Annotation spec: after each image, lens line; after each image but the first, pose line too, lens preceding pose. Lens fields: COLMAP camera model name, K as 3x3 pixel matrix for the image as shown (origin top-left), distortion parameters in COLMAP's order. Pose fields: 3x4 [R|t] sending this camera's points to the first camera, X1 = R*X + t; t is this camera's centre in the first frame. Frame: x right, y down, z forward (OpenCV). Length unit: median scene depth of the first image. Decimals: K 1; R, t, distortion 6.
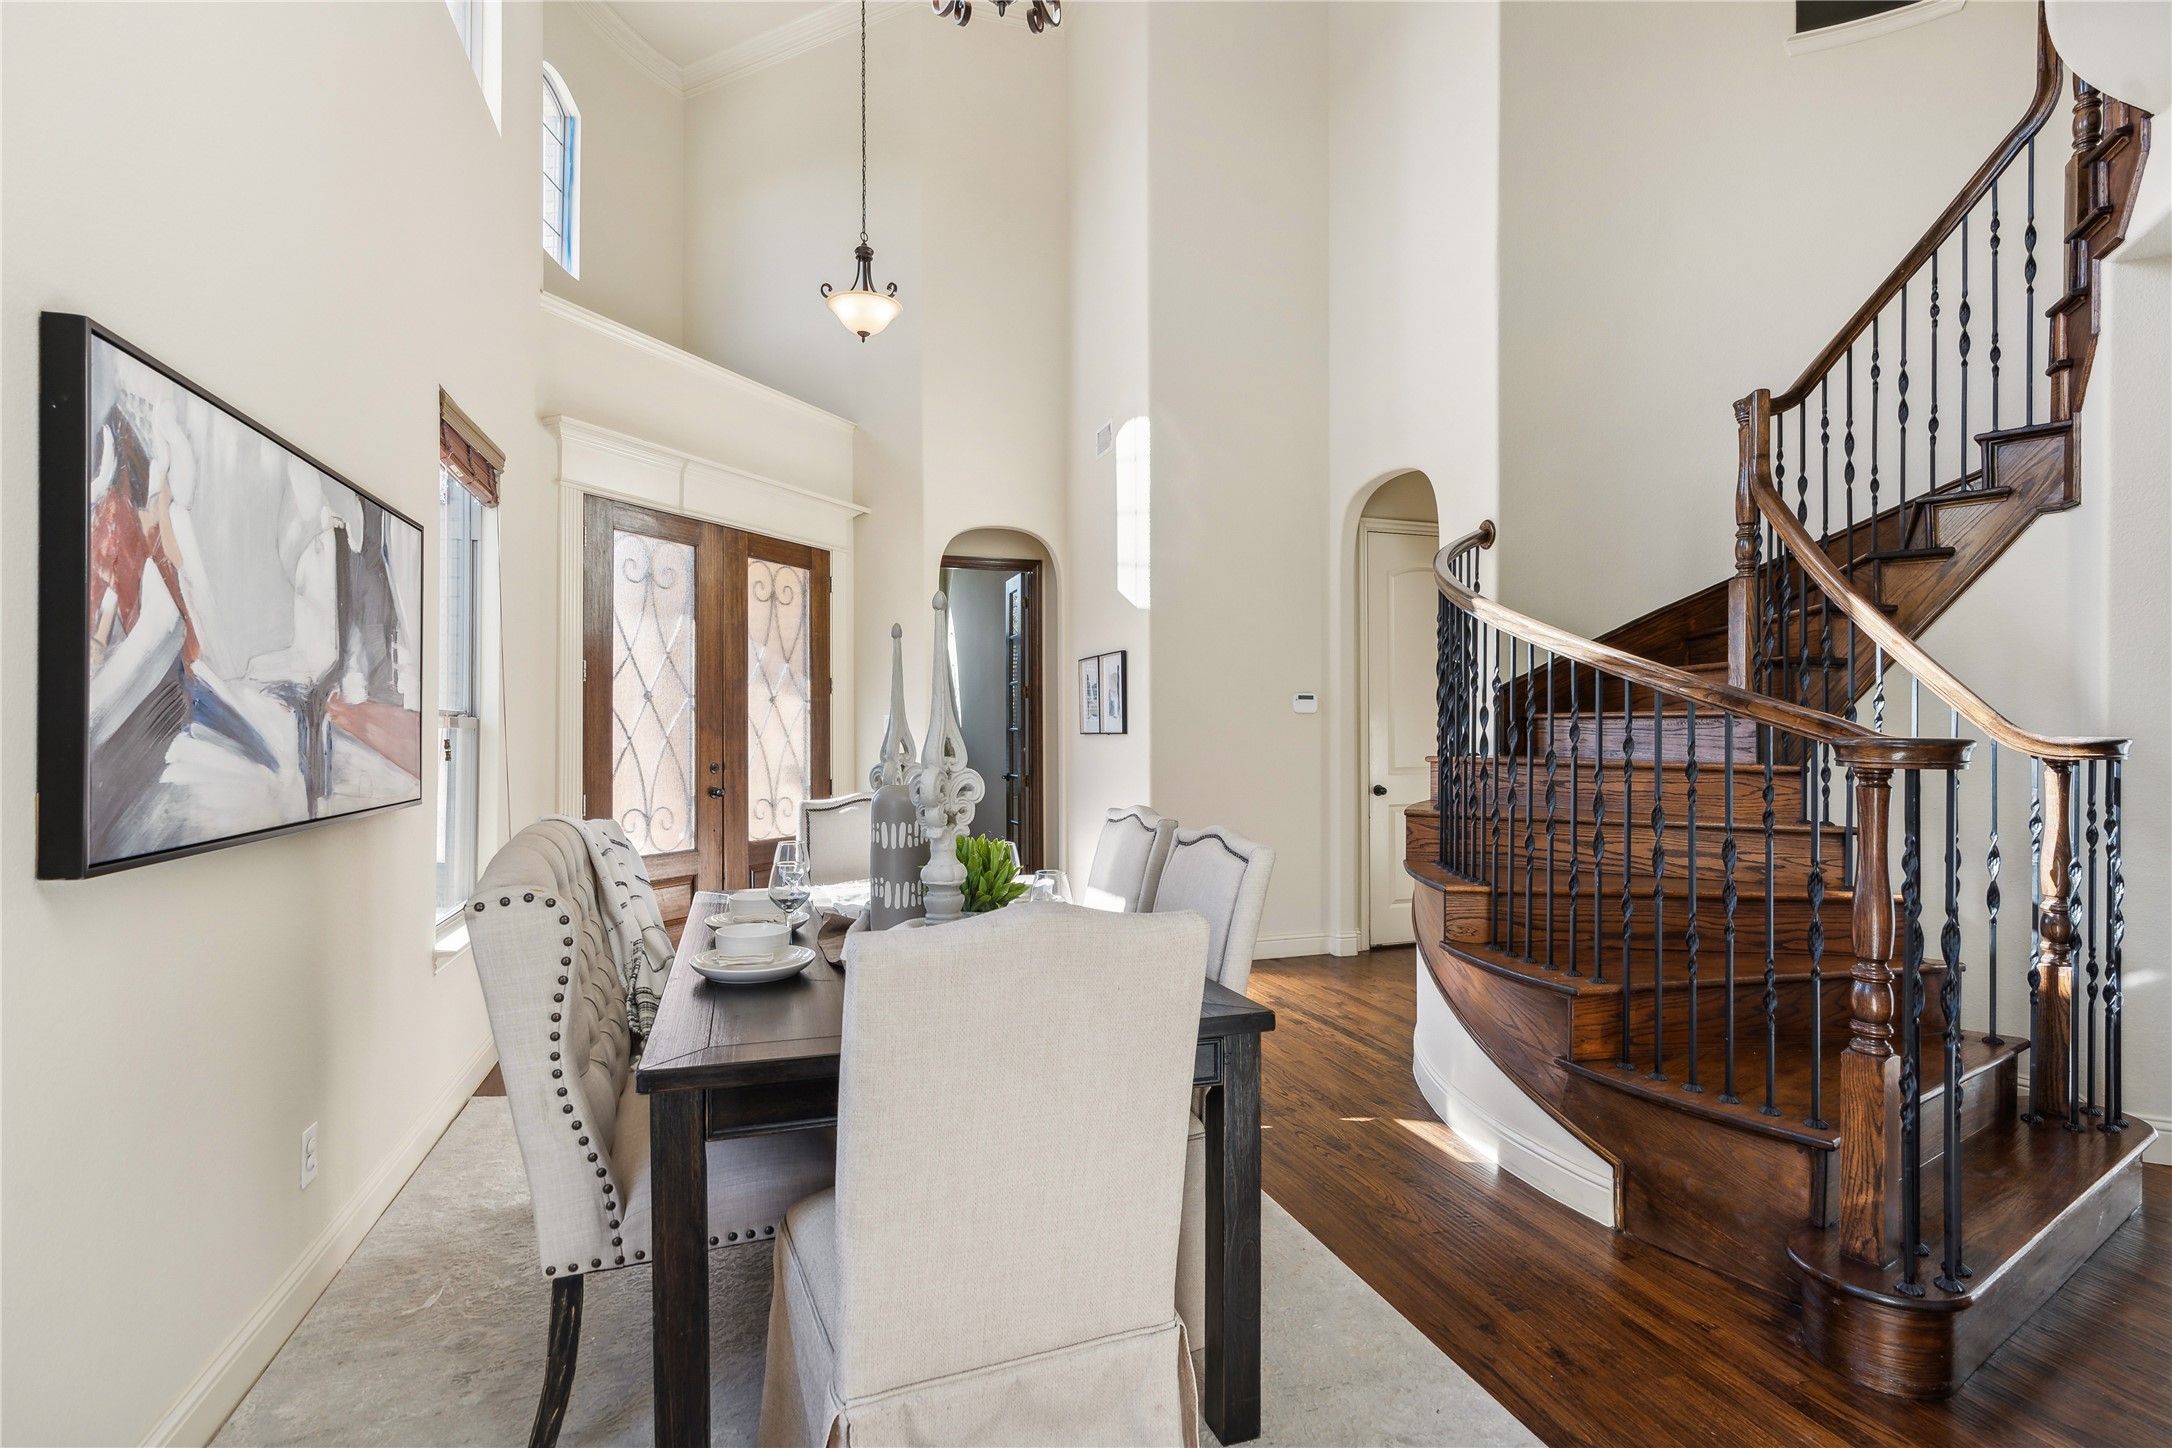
lens RADIAL K [[1003.2, 0, 1081.5], [0, 1003.2, 729.9], [0, 0, 1]] dist [-0.008347, 0.003841]
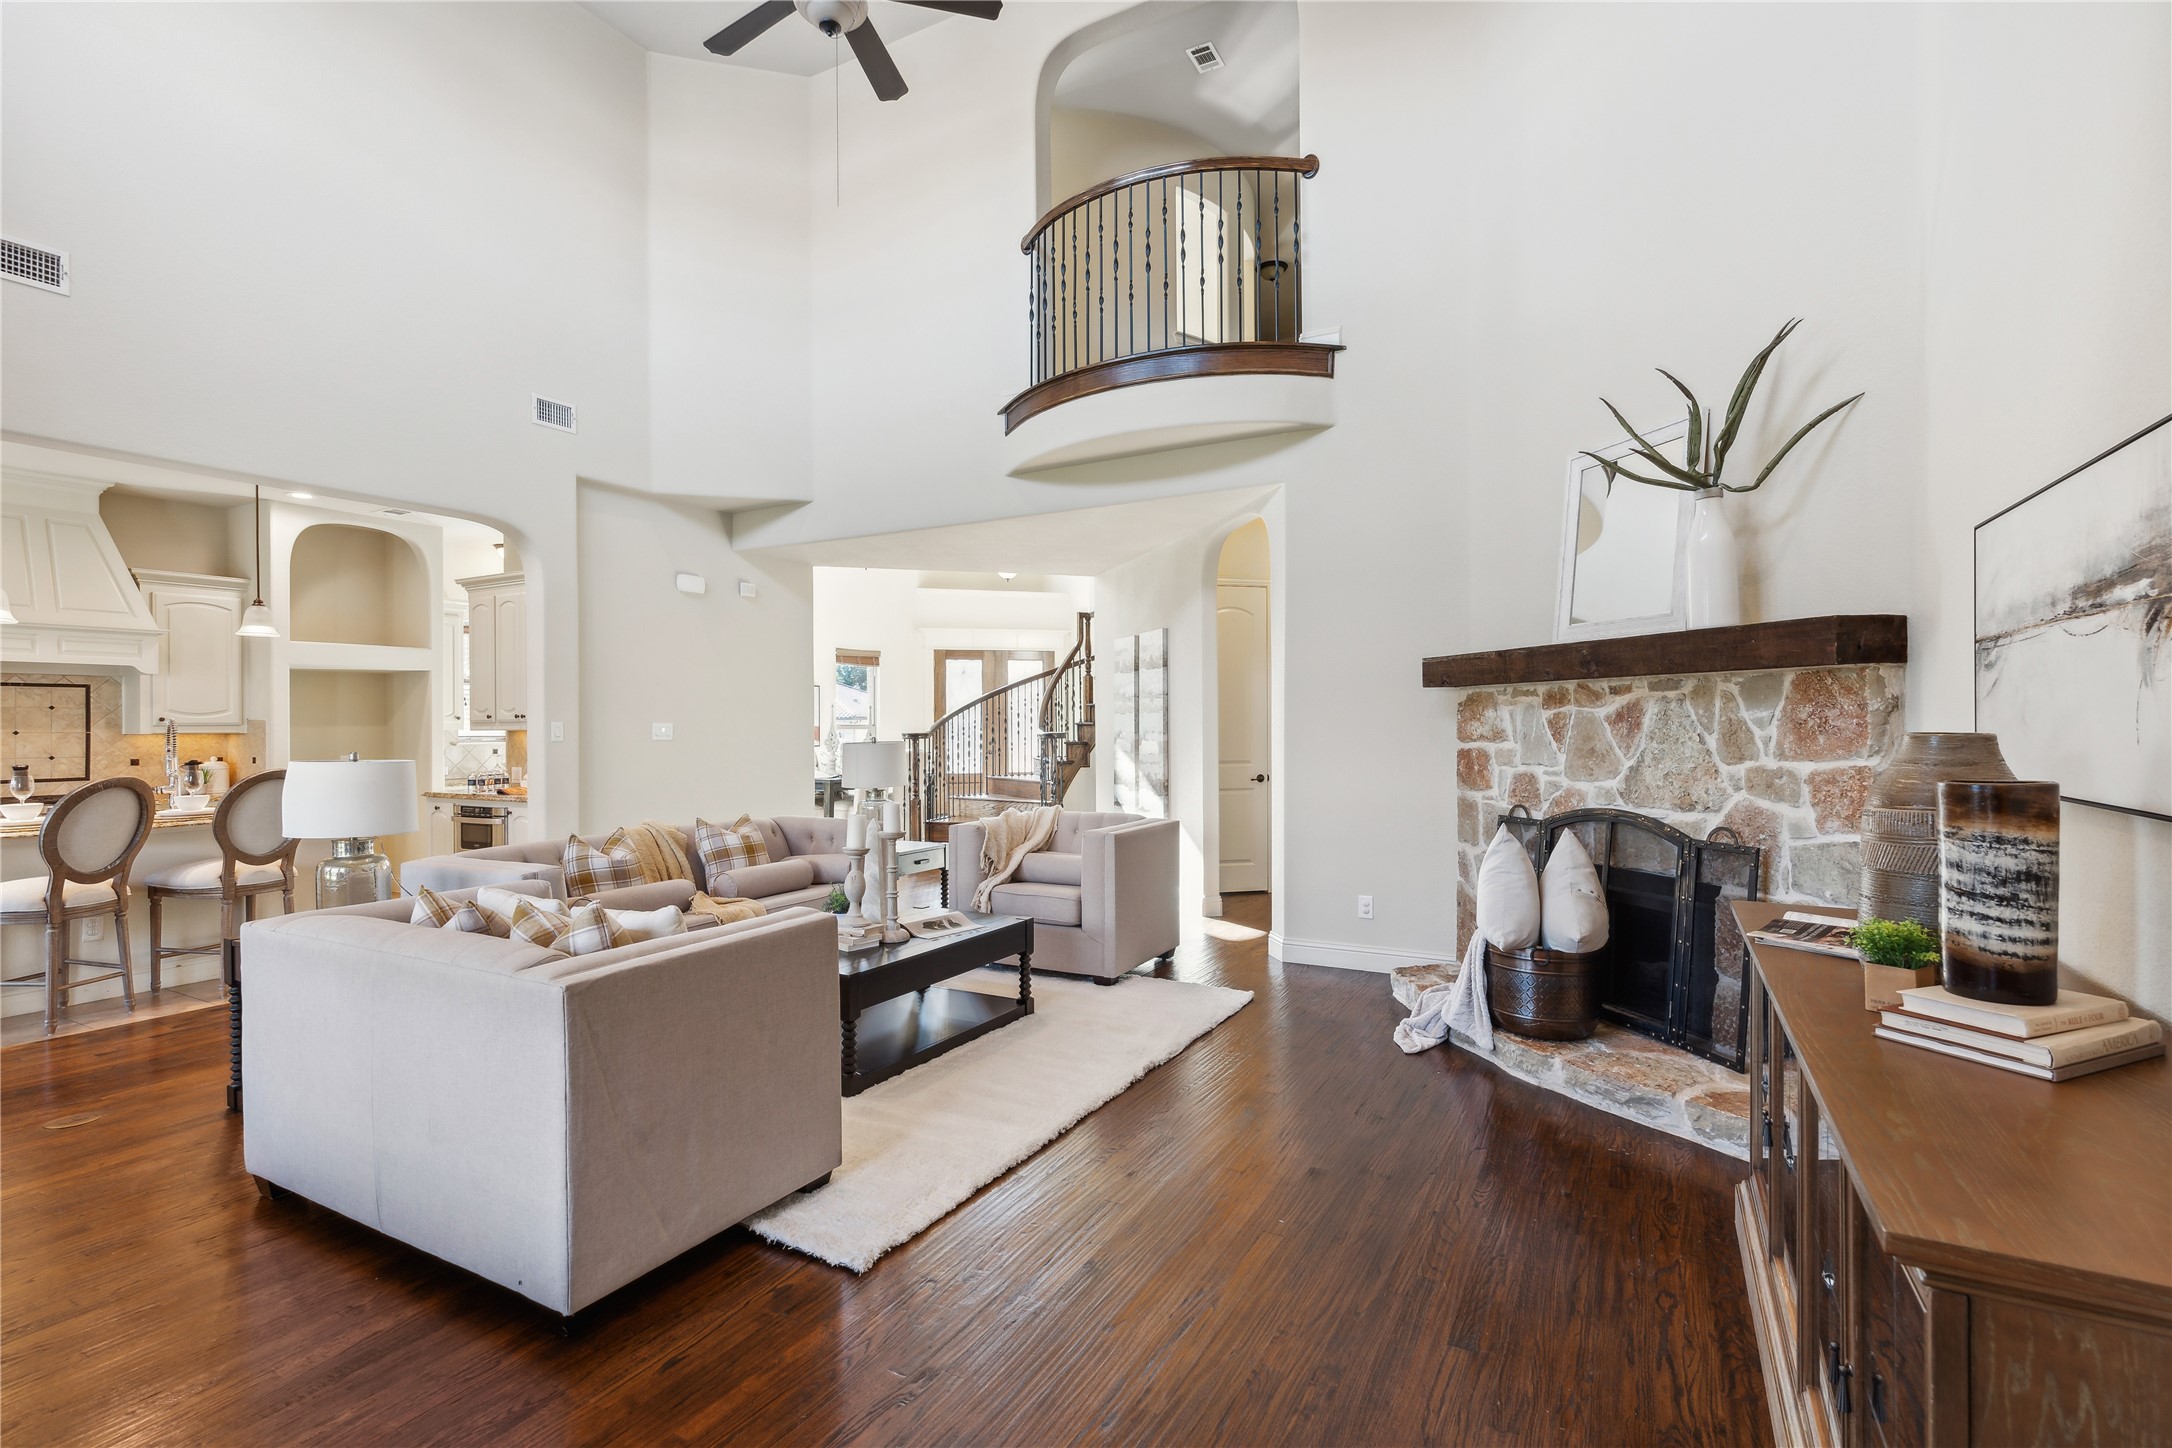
lens RADIAL K [[1003.2, 0, 1081.5], [0, 1003.2, 726.2], [0, 0, 1]] dist [-0.008347, 0.003841]
pose [[0.677632, -0.005473, -0.735380, 3.574946], [0.007088, 0.999974, -0.000911, -0.008979], [0.735367, -0.004595, 0.677654, -1.211428]]
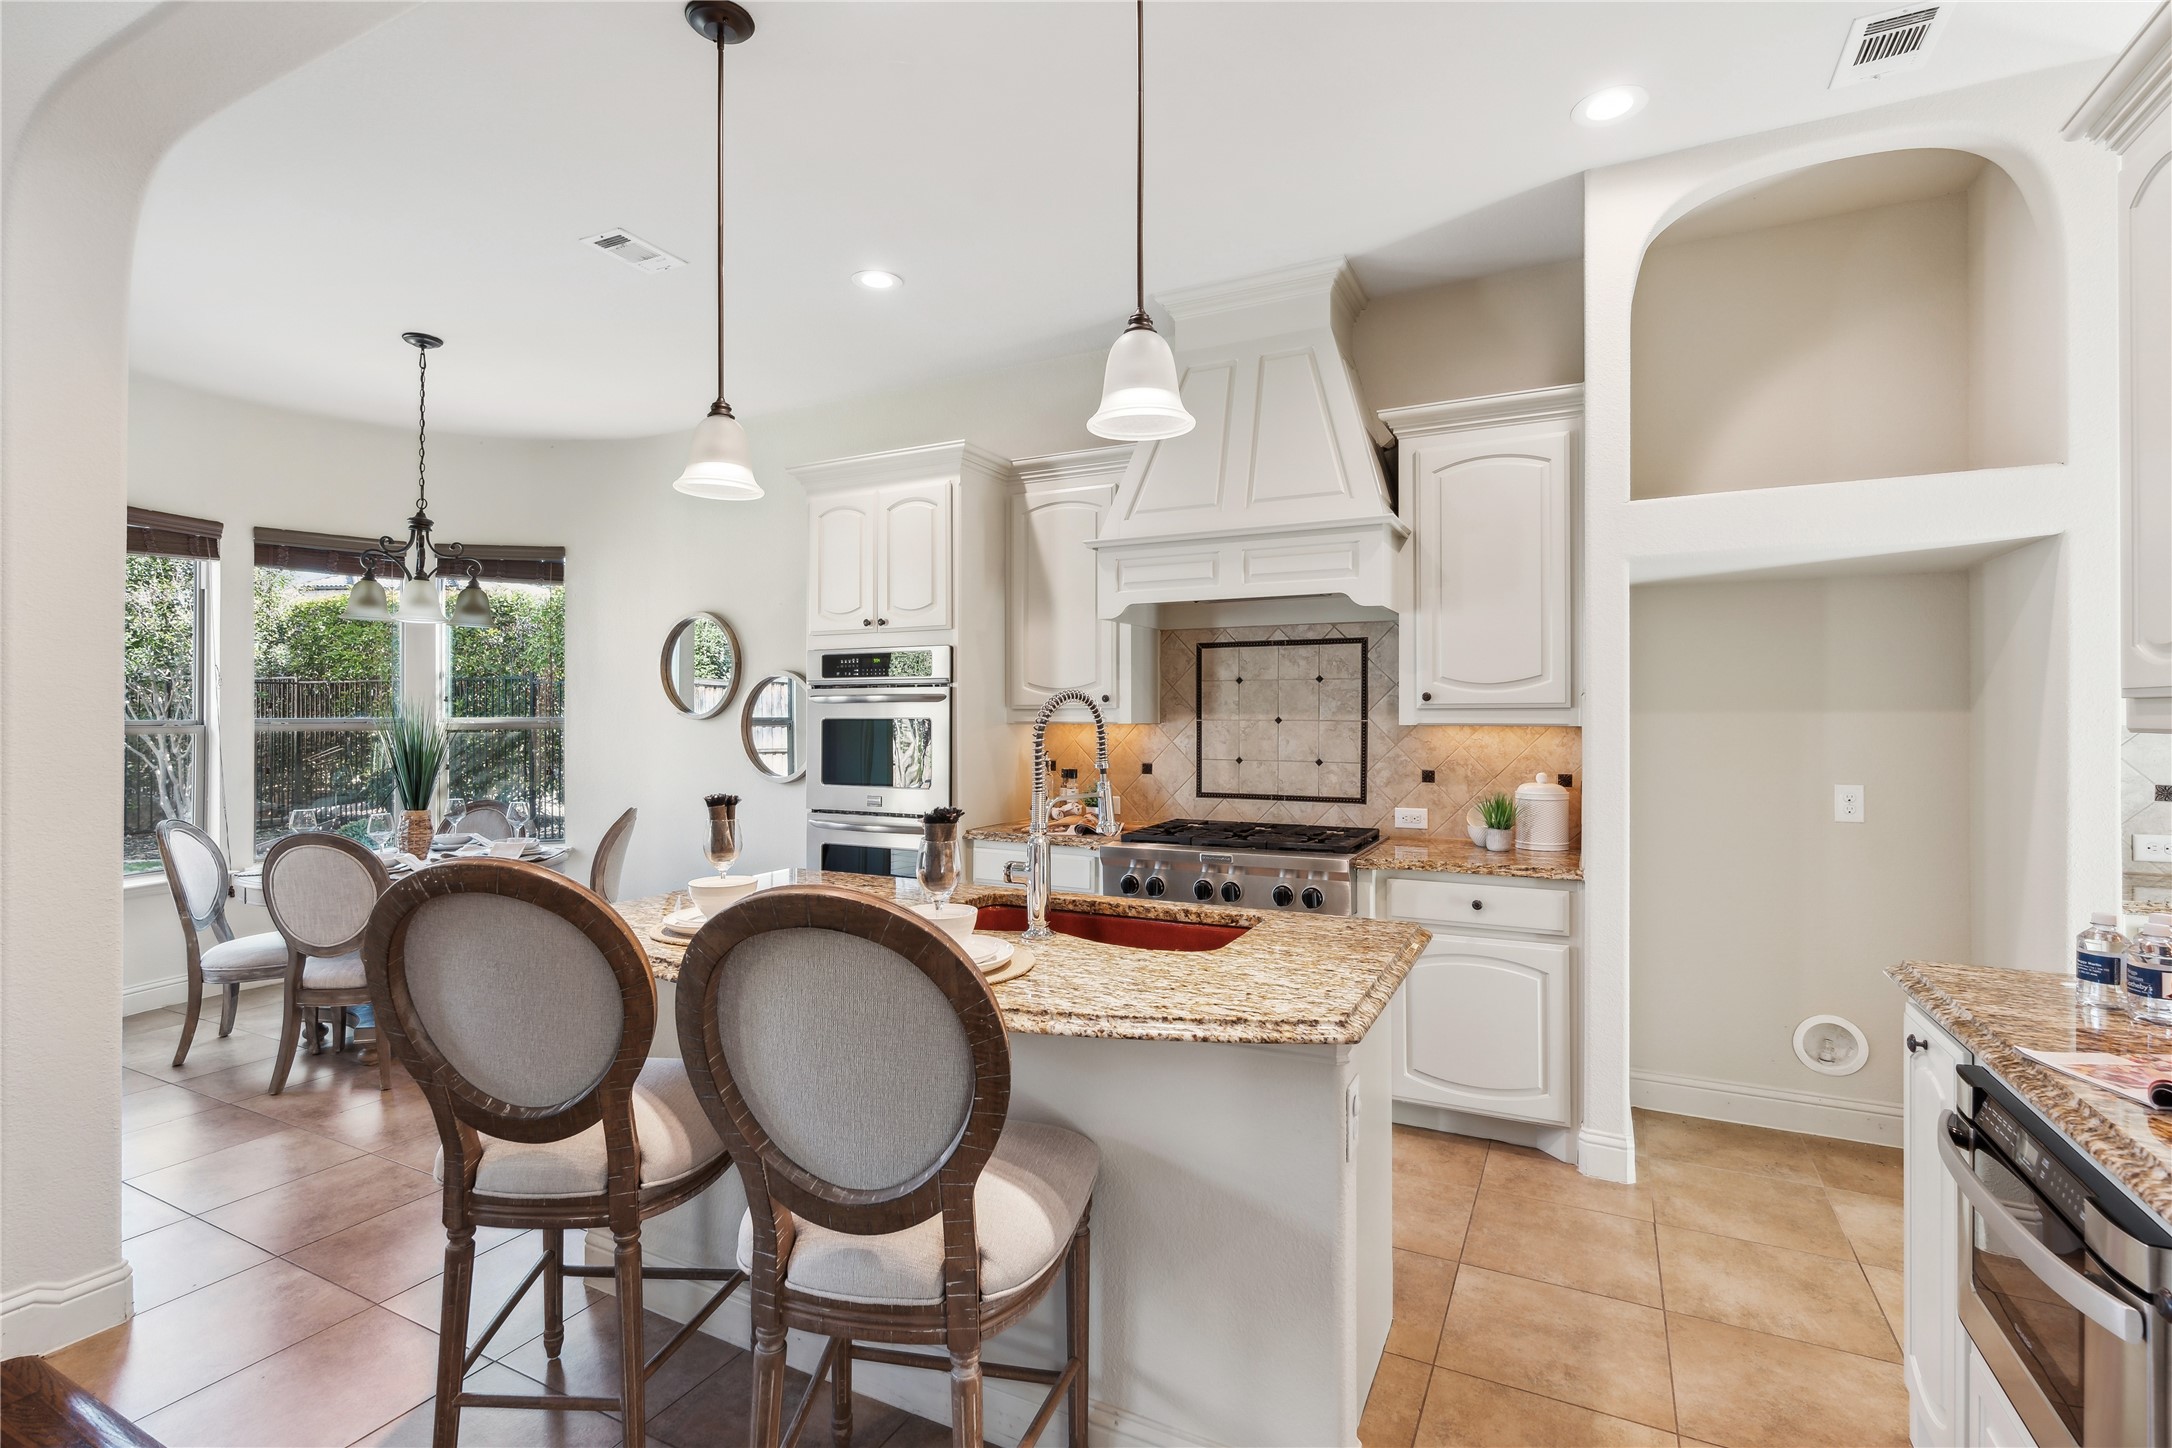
lens RADIAL K [[1003.2, 0, 1090.4], [0, 1003.2, 710.4], [0, 0, 1]] dist [-0.008347, 0.003841]
pose [[-0.712269, -0.002737, -0.701901, 1.353273], [-0.001108, 0.999996, -0.002776, -0.023067], [0.701905, -0.001200, -0.712269, -0.602810]]
